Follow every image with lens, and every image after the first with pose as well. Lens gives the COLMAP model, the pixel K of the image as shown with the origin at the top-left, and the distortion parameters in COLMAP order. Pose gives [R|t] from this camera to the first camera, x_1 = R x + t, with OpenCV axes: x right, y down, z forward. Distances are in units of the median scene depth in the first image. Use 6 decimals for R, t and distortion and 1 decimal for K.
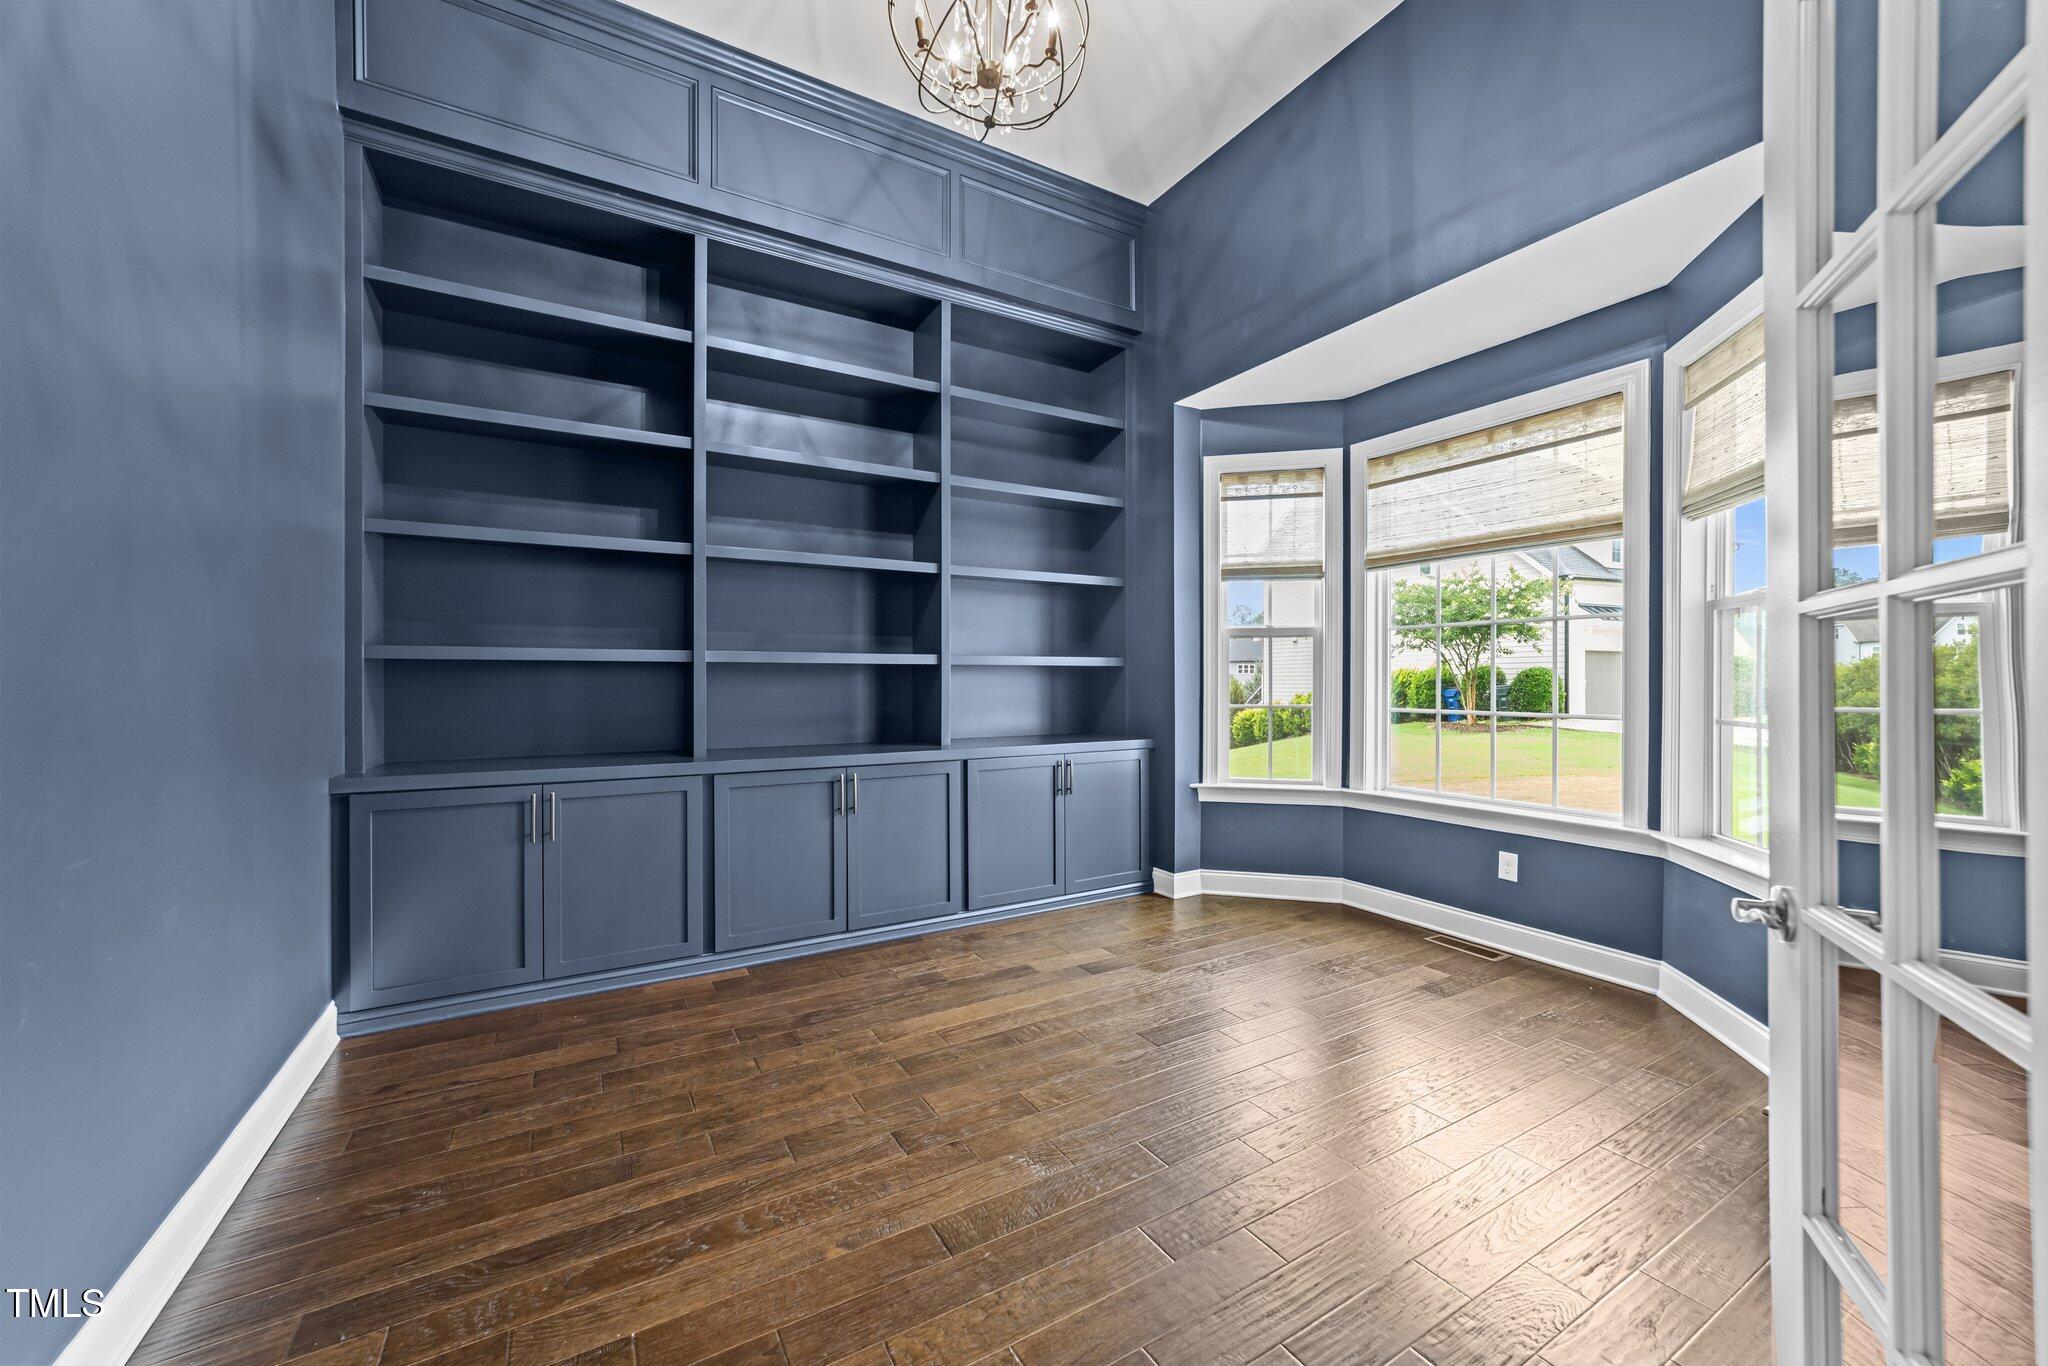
lens RADIAL K [[777.5, 0, 1022.7], [0, 777.5, 679.7], [0, 0, 1]] dist [-0.017016, 0.008241]
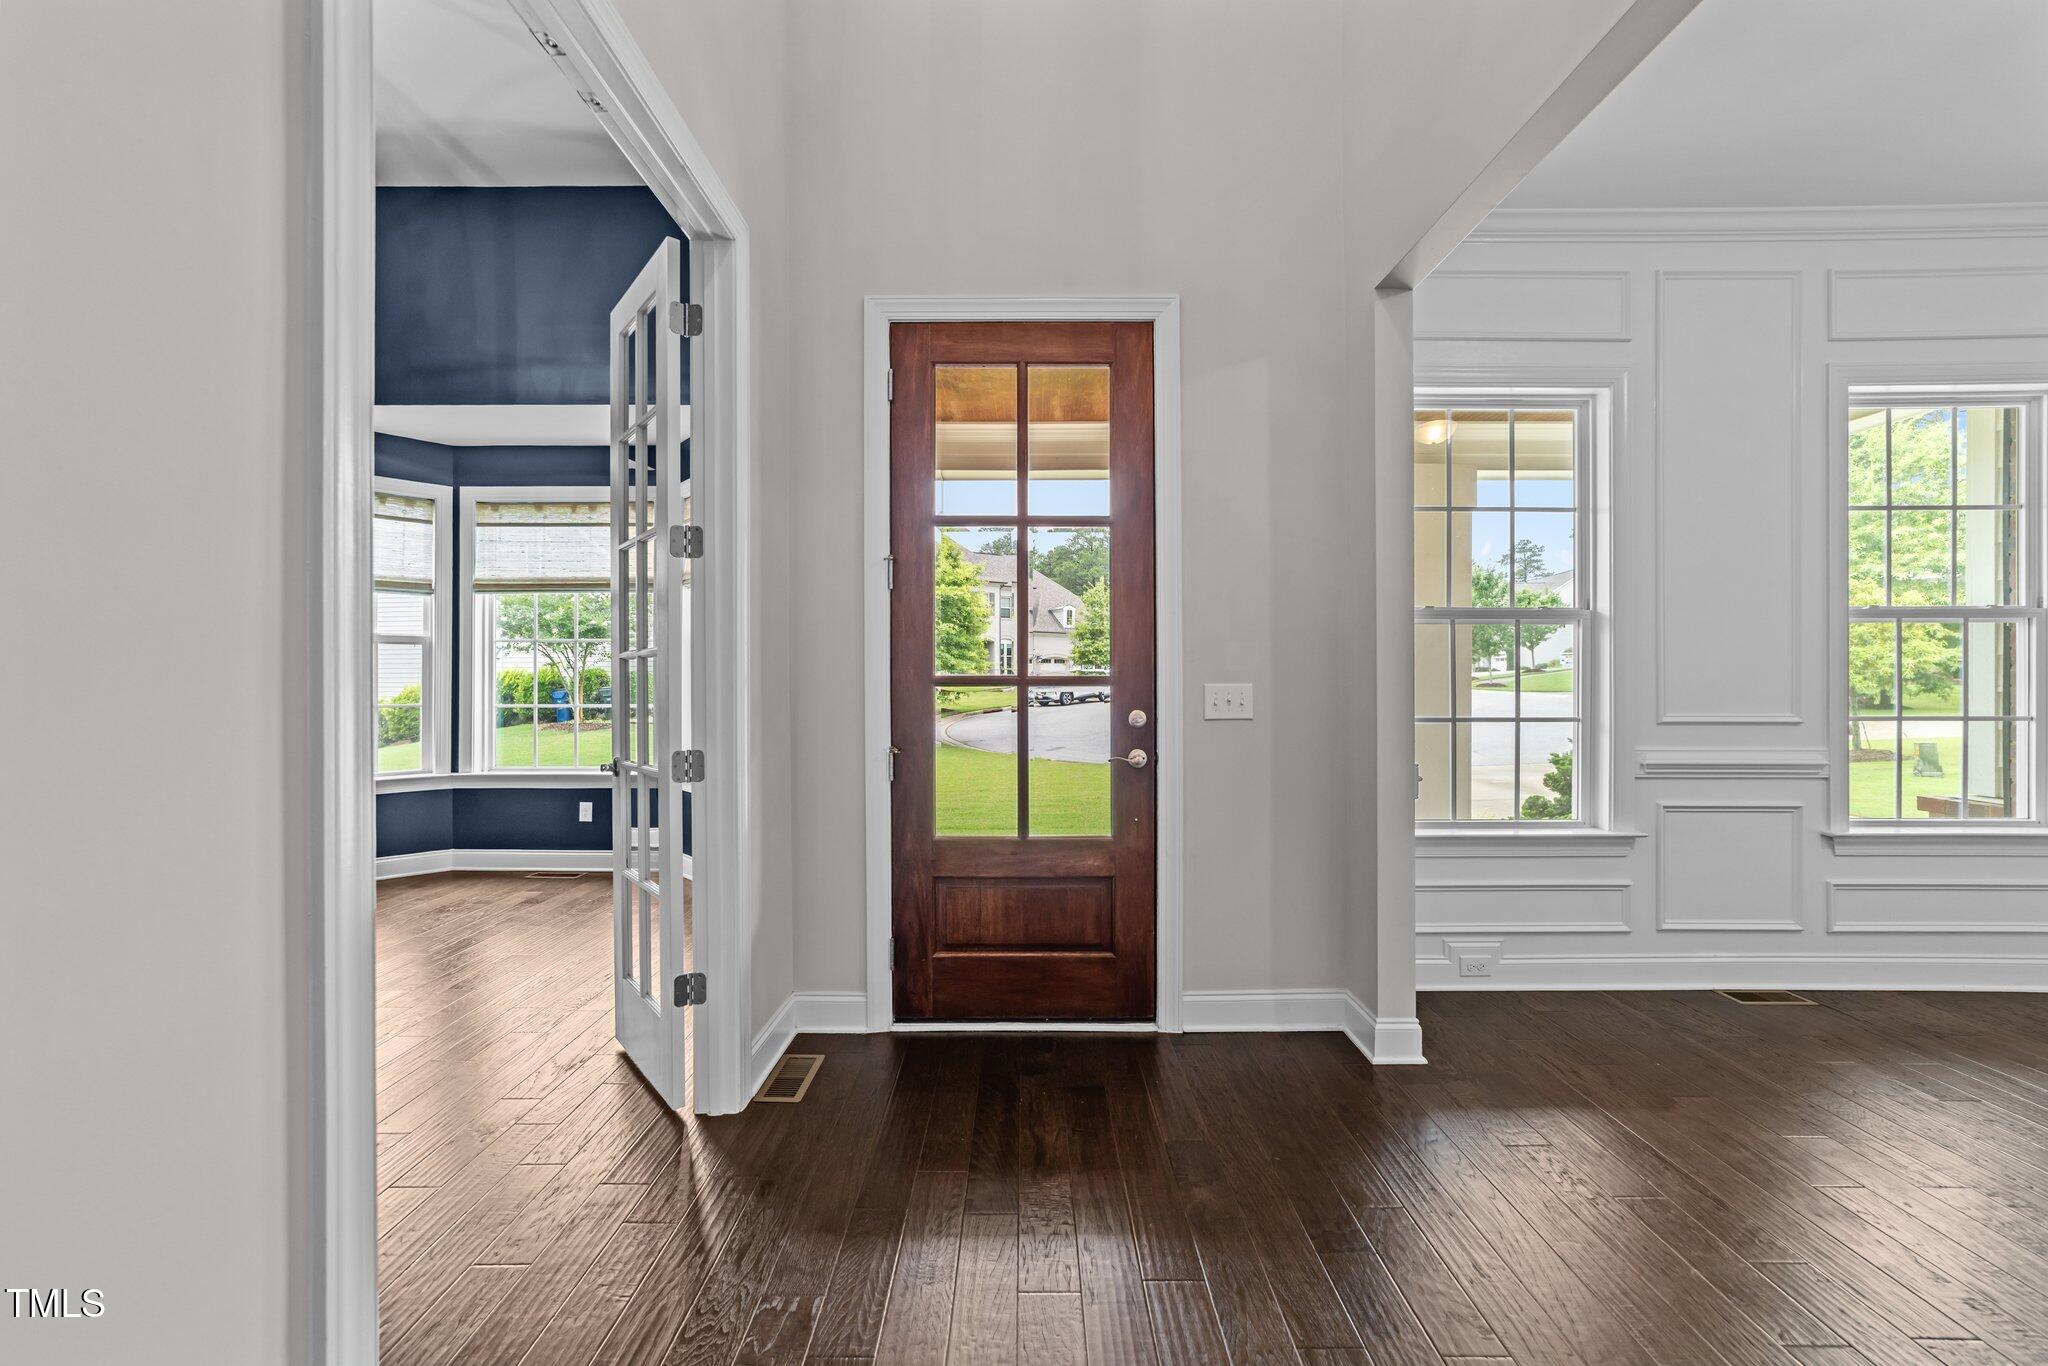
lens RADIAL K [[777.5, 0, 1022.7], [0, 777.5, 679.7], [0, 0, 1]] dist [-0.017016, 0.008241]
pose [[0.504657, 0.000448, 0.863320, -0.168409], [0.001907, 0.999997, -0.001634, 0.000415], [-0.863318, 0.002471, 0.504654, -0.354211]]
